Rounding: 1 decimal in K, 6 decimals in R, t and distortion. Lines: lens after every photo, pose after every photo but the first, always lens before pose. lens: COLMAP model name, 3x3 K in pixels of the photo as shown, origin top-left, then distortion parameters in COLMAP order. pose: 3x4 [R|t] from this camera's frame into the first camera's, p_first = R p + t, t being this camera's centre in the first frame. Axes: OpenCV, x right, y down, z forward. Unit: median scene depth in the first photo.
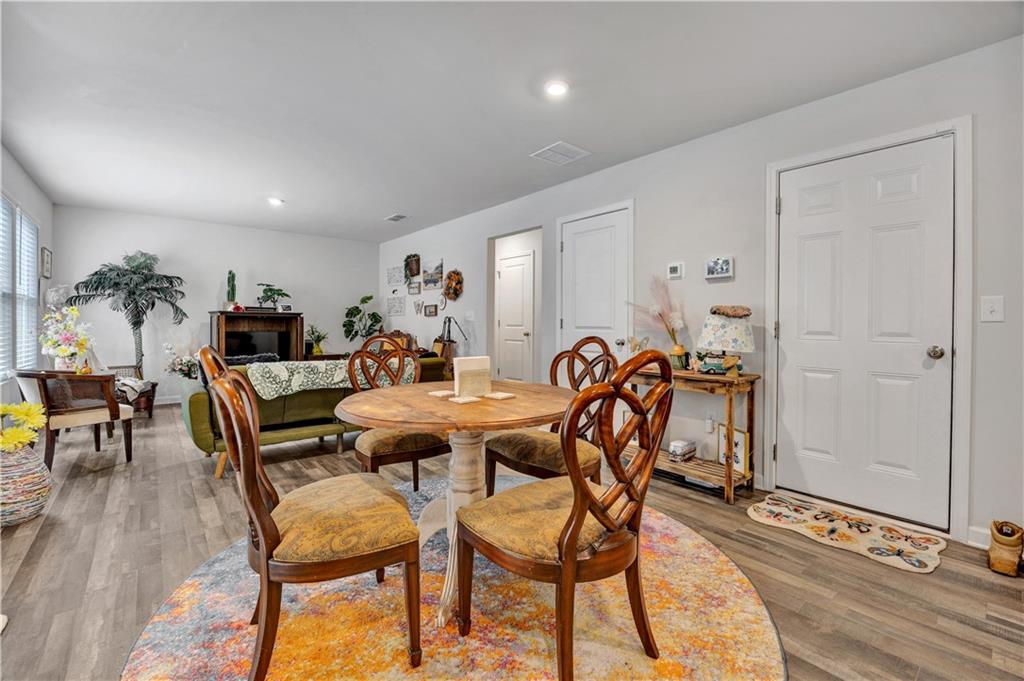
lens RADIAL K [[446.1, 0, 521.1], [0, 446.1, 326.1], [0, 0, 1]] dist [-0.024249, 0.001723]
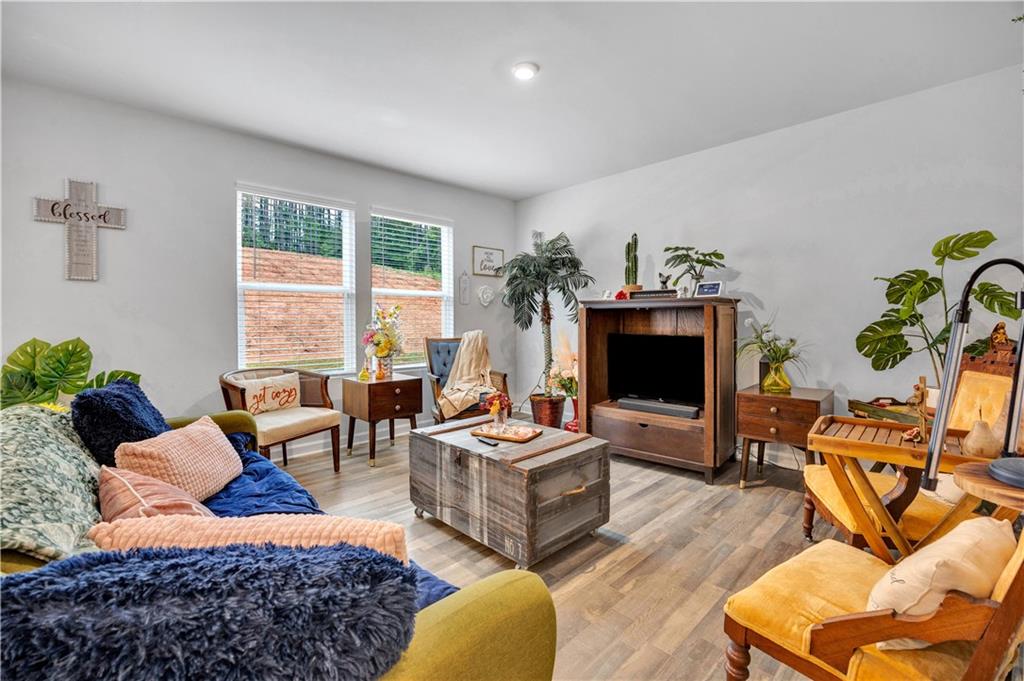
lens RADIAL K [[446.1, 0, 510.1], [0, 446.1, 315.4], [0, 0, 1]] dist [-0.024249, 0.001723]
pose [[0.066204, -0.013126, -0.997720, -0.061707], [0.002489, 0.999913, -0.012989, -0.005705], [0.997803, -0.001623, 0.066231, 0.840007]]
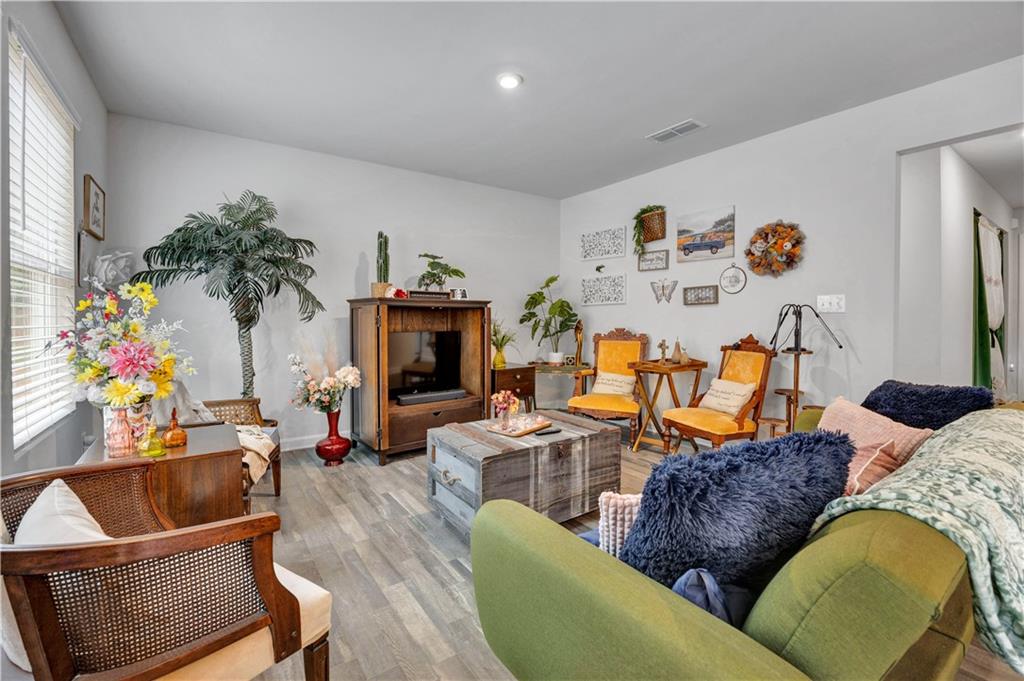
lens RADIAL K [[446.1, 0, 513.8], [0, 446.1, 319.7], [0, 0, 1]] dist [-0.024249, 0.001723]
pose [[0.995779, -0.004998, -0.091648, -0.447140], [0.005196, 0.999985, 0.001922, -0.005565], [0.091637, -0.002390, 0.995790, 0.431433]]
